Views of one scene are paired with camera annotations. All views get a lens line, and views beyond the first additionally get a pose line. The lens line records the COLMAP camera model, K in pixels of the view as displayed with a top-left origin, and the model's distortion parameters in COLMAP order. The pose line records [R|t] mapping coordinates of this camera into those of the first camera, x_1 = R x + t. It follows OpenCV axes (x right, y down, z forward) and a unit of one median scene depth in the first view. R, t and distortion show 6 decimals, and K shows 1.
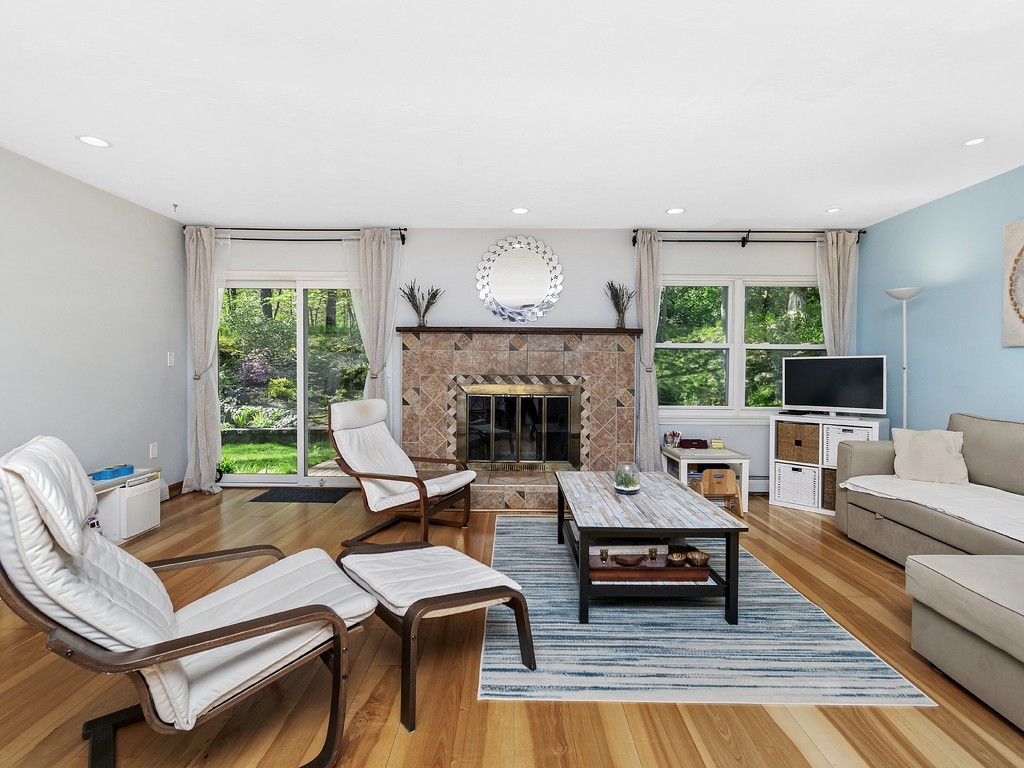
lens RADIAL K [[513.9, 0, 511.6], [0, 513.9, 377.8], [0, 0, 1]] dist [0.001734, 0.000254]
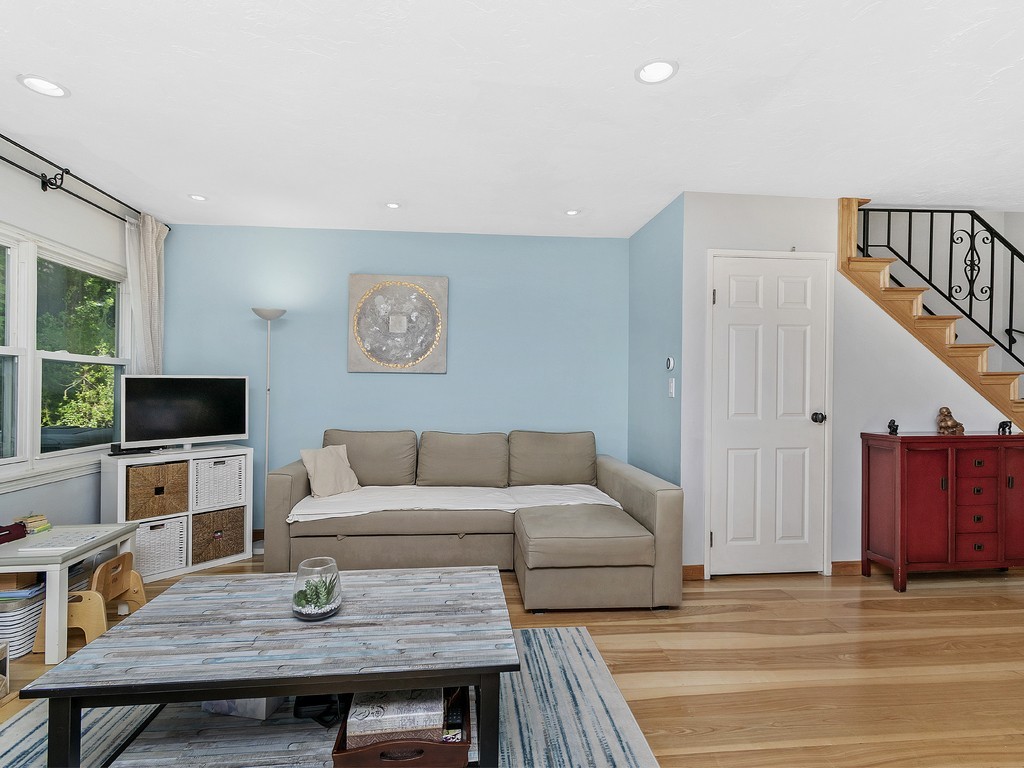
lens RADIAL K [[527.9, 0, 512.0], [0, 527.9, 384.0], [0, 0, 1]] dist [0.003484, 0.000950]
pose [[-0.105459, -0.000942, 0.994423, -0.242554], [0.019338, 0.999809, 0.002998, -0.019060], [-0.994236, 0.019546, -0.105421, 0.534486]]
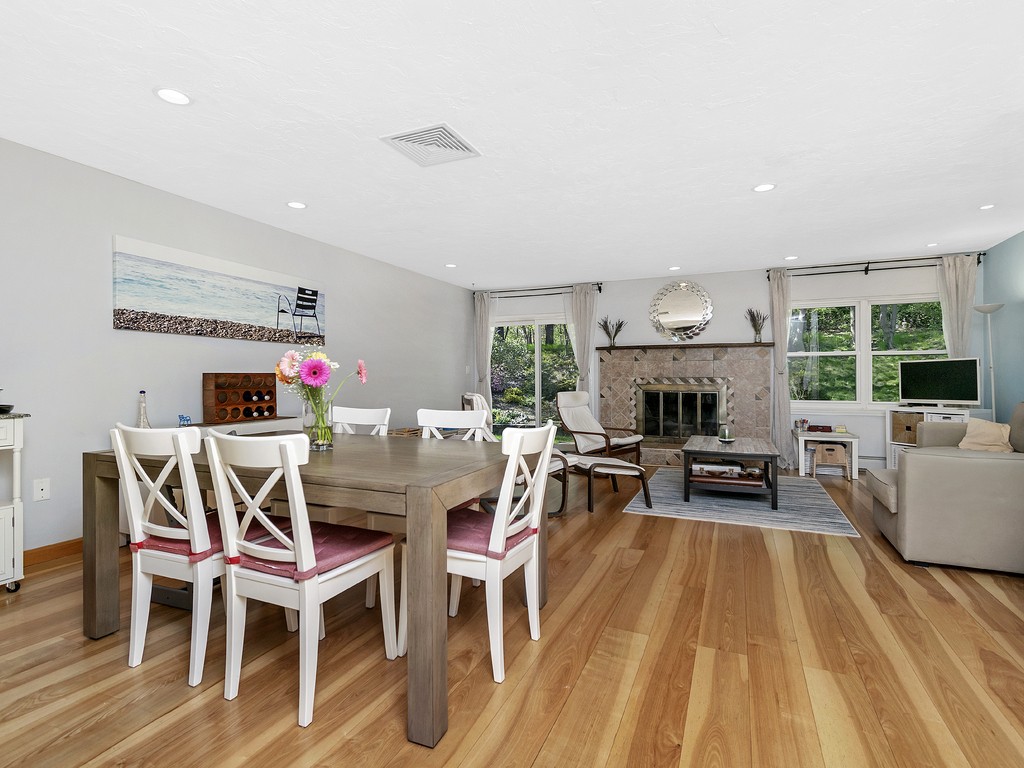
lens RADIAL K [[513.9, 0, 511.6], [0, 513.9, 377.8], [0, 0, 1]] dist [0.001734, 0.000254]
pose [[0.918363, -0.009013, -0.395636, 0.153225], [-0.001844, 0.999632, -0.027053, 0.035989], [0.395734, 0.025574, 0.918009, -0.515104]]
